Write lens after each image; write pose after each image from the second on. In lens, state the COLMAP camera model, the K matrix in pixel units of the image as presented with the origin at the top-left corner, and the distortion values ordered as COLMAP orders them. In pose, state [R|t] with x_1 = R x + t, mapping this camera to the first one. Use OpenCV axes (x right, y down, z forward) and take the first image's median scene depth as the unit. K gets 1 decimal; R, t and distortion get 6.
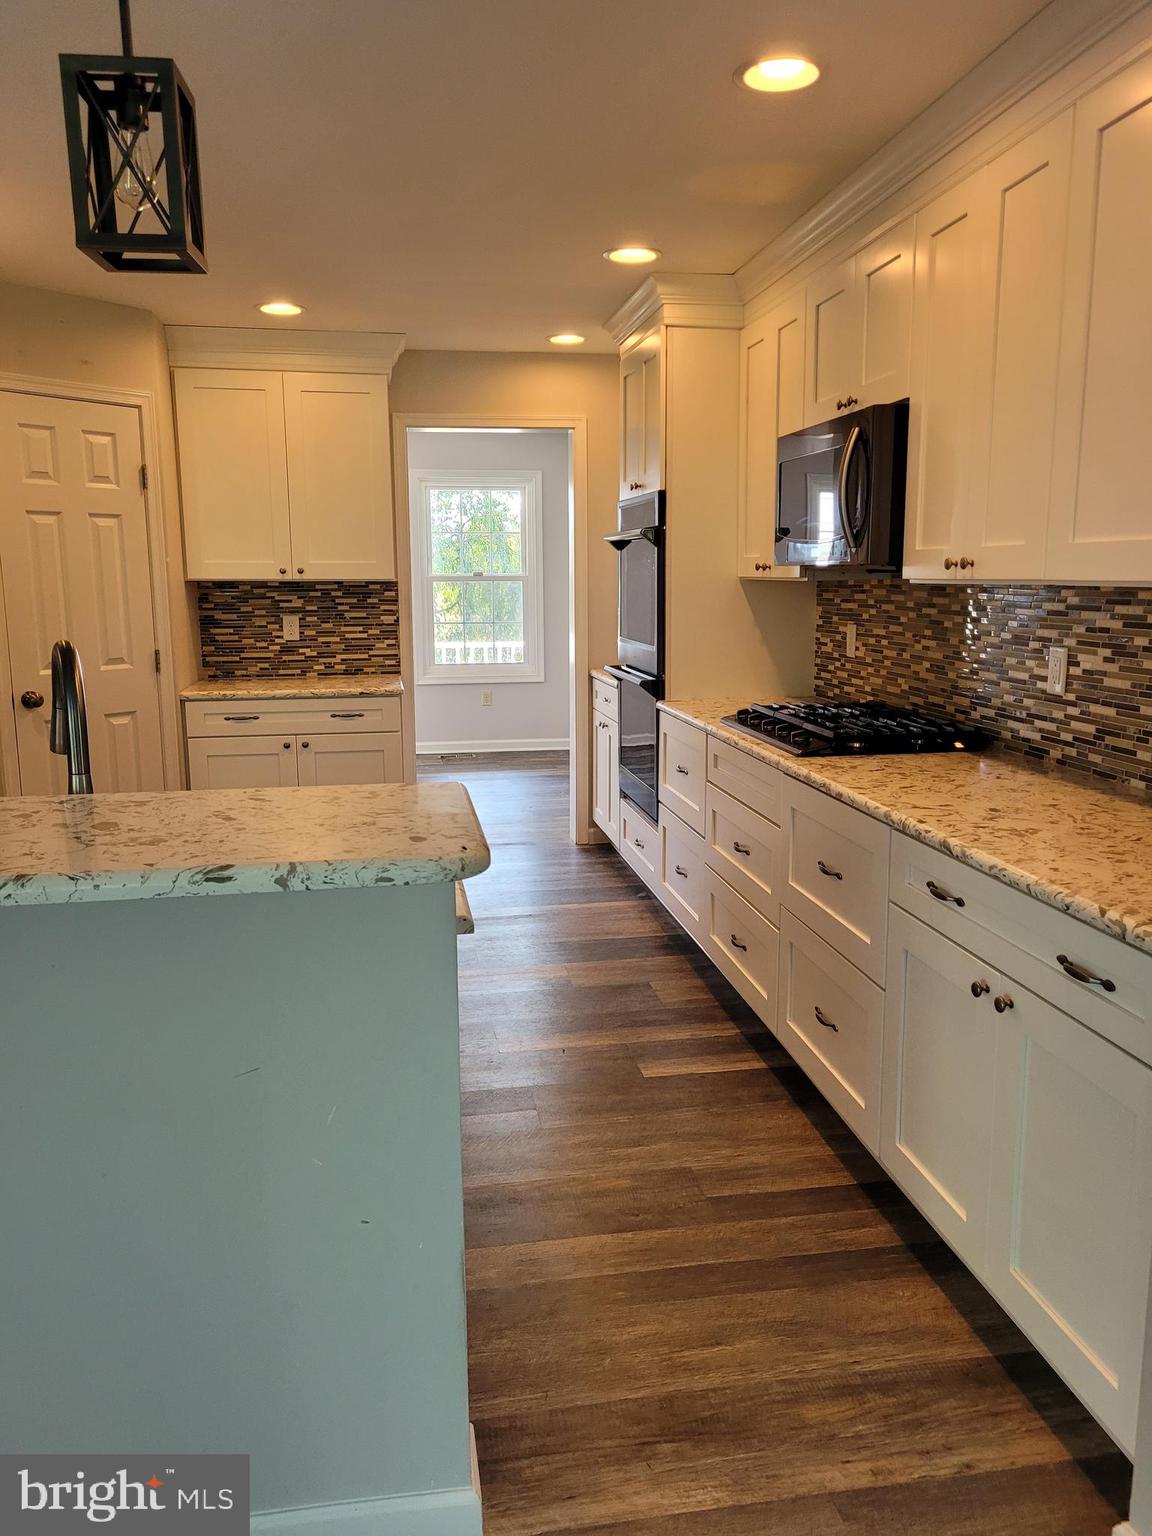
lens RADIAL K [[1169.1, 0, 581.0], [0, 1169.1, 767.2], [0, 0, 1]] dist [0.041273, -0.034915]
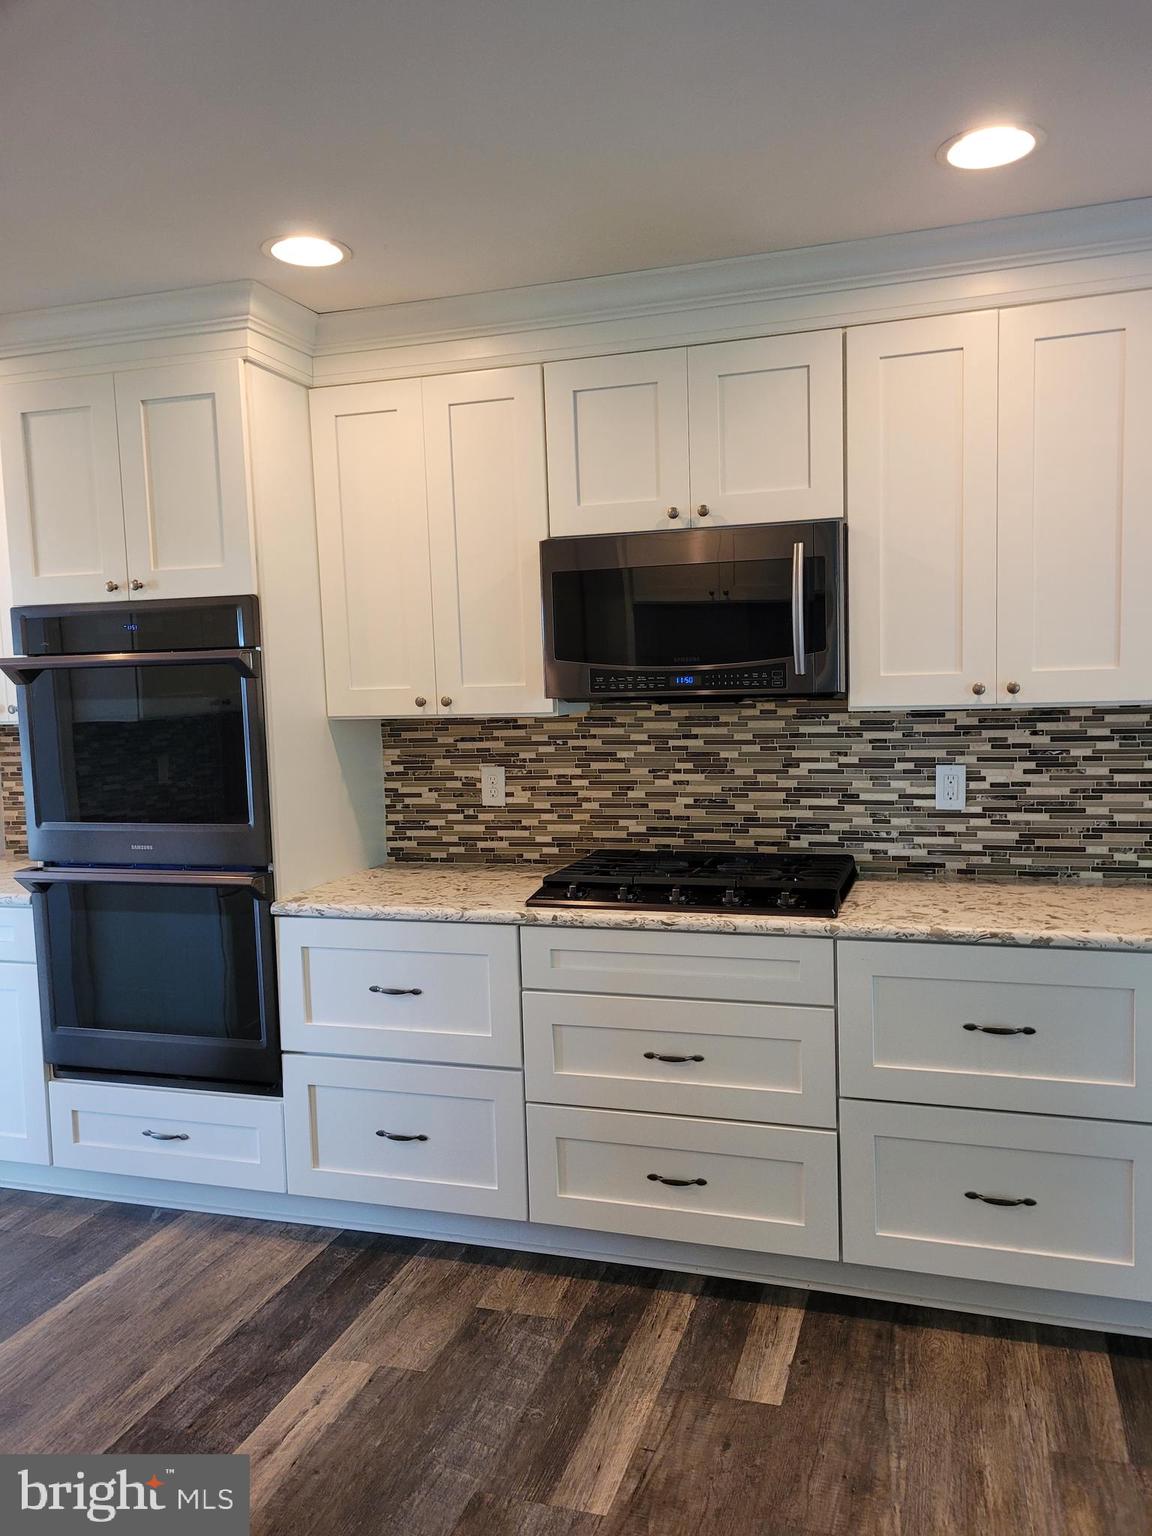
lens RADIAL K [[1169.1, 0, 580.5], [0, 1169.1, 772.1], [0, 0, 1]] dist [0.041273, -0.034915]
pose [[0.452028, -0.087871, 0.887665, -0.656207], [0.174871, 0.984556, 0.008412, -0.156648], [-0.874695, 0.151424, 0.460413, 0.772831]]
